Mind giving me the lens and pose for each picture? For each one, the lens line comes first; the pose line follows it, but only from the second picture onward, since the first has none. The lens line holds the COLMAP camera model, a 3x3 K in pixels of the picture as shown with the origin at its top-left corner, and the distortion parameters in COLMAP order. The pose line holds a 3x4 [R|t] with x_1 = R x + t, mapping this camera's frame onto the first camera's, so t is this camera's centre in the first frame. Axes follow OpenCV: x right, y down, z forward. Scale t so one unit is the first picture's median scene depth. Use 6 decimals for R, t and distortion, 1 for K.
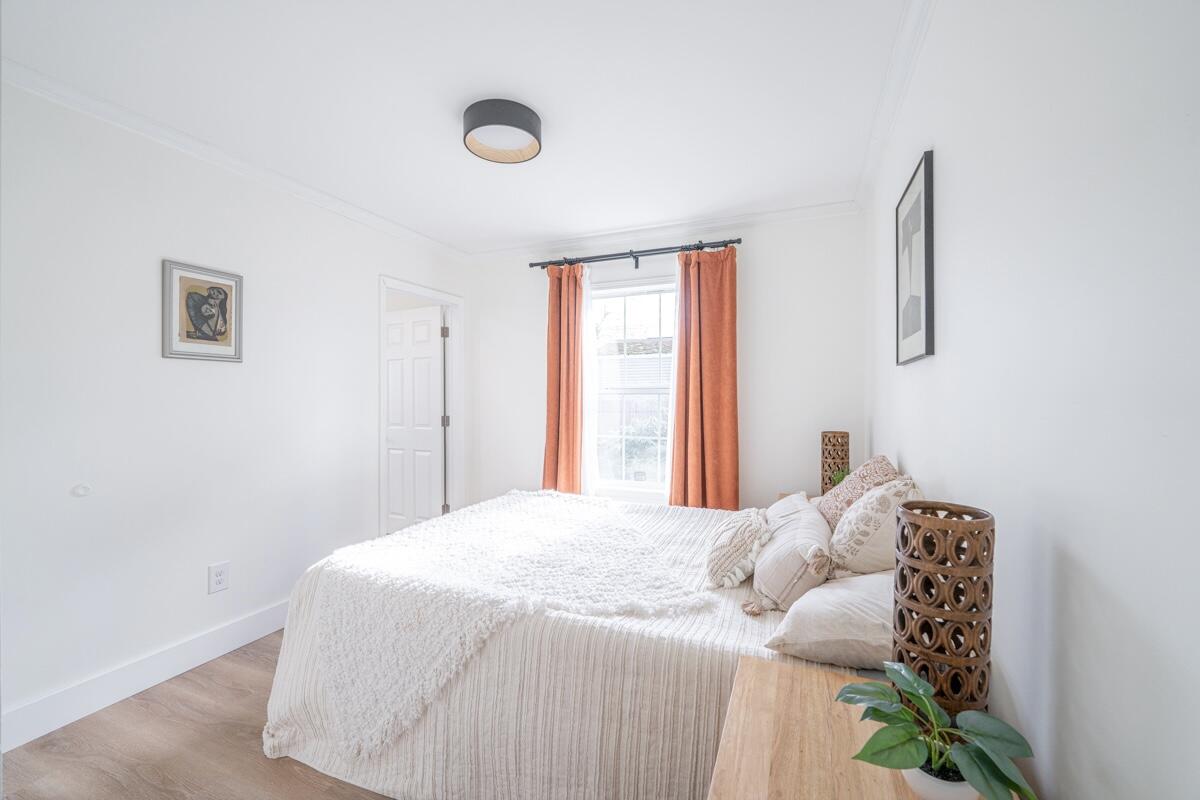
lens RADIAL K [[512.0, 0, 581.4], [0, 512.0, 400.9], [0, 0, 1]] dist [-0.010101, -0.002361]
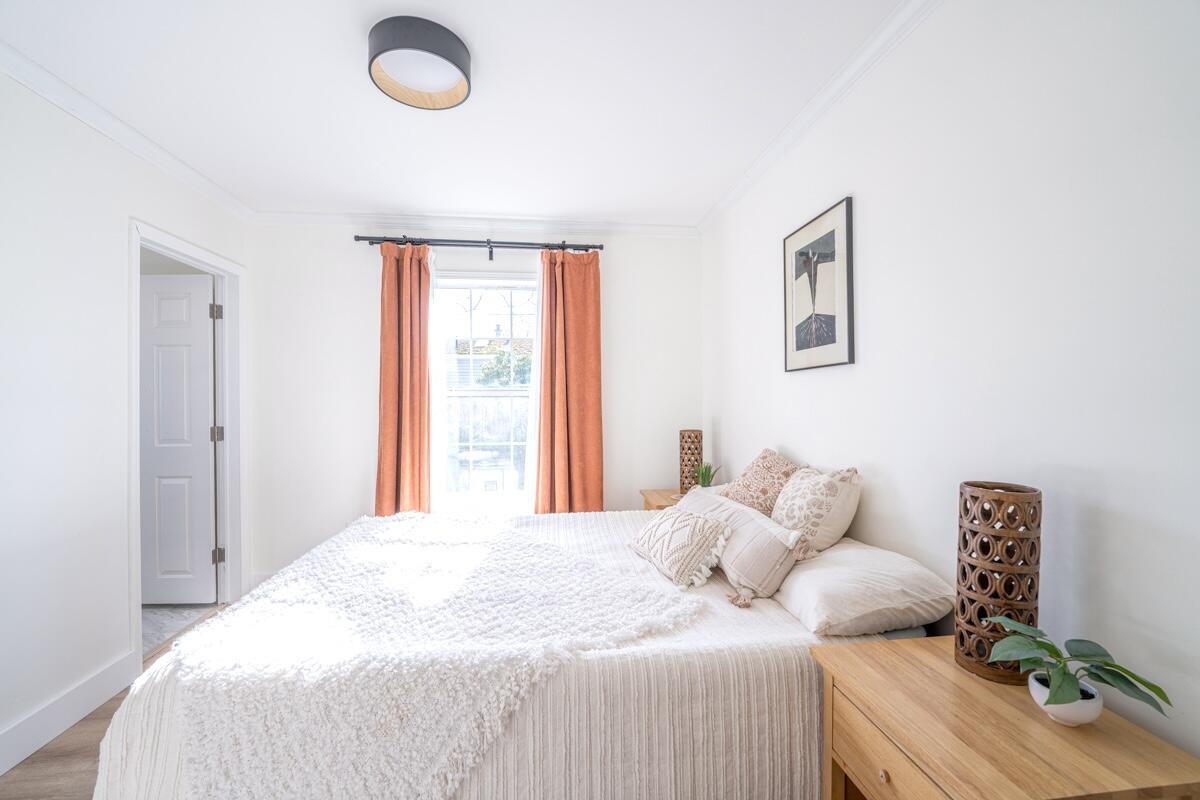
lens RADIAL K [[512.0, 0, 598.7], [0, 512.0, 401.8], [0, 0, 1]] dist [-0.010101, -0.002361]
pose [[0.855956, -0.004332, 0.517031, -0.365938], [0.007392, 0.999965, -0.003859, 0.001331], [-0.516996, 0.007125, 0.855958, 0.206857]]
